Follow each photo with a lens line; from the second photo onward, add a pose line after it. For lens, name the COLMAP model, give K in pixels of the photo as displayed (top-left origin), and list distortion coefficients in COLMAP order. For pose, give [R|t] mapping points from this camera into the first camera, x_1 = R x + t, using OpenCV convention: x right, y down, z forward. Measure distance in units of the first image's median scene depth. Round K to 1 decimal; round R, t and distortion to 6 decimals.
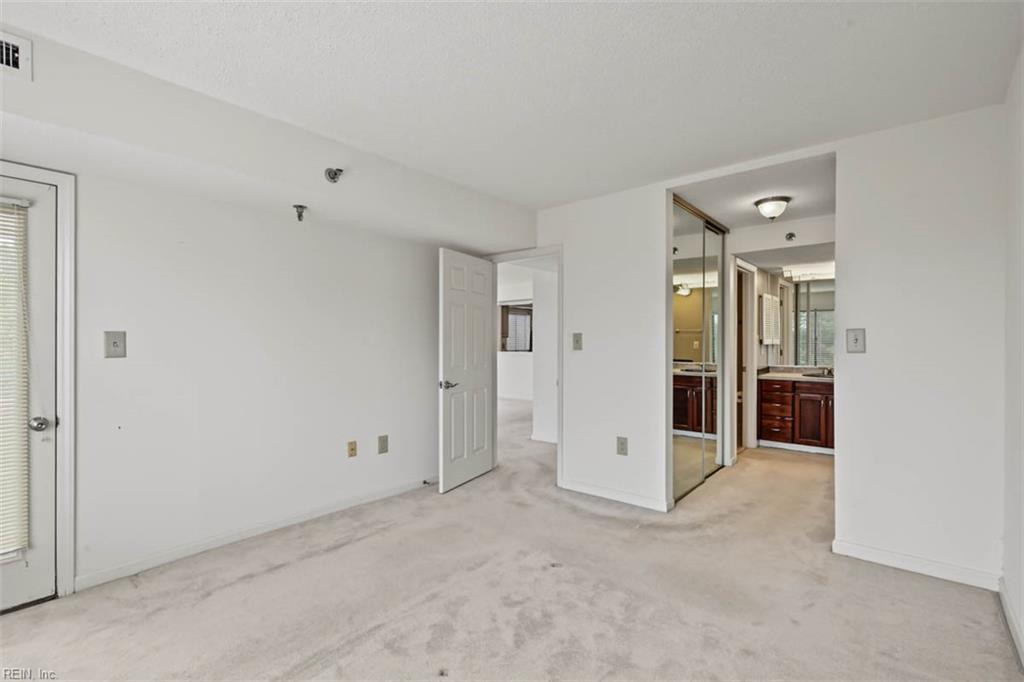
lens RADIAL K [[458.2, 0, 512.0], [0, 458.2, 341.0], [0, 0, 1]] dist [-0.000851, -0.000088]
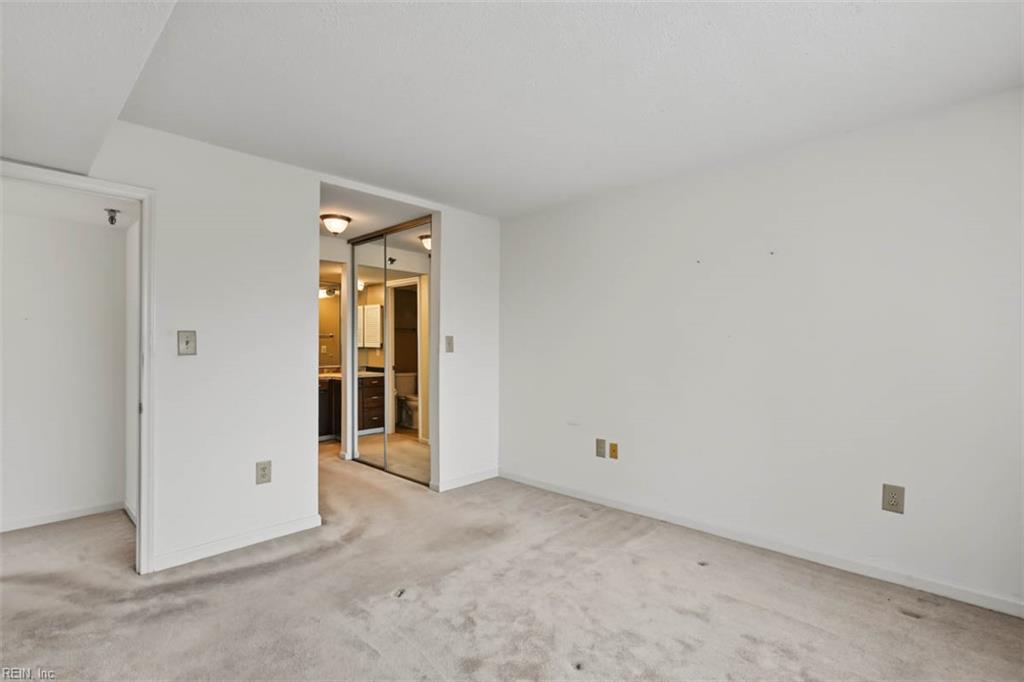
lens RADIAL K [[488.1, 0, 512.0], [0, 488.1, 341.0], [0, 0, 1]] dist [0.000443, 0.000008]
pose [[0.064245, 0.010609, 0.997878, -0.635637], [-0.007423, 0.999921, -0.010152, 0.003064], [-0.997907, -0.006755, 0.064319, 0.542626]]
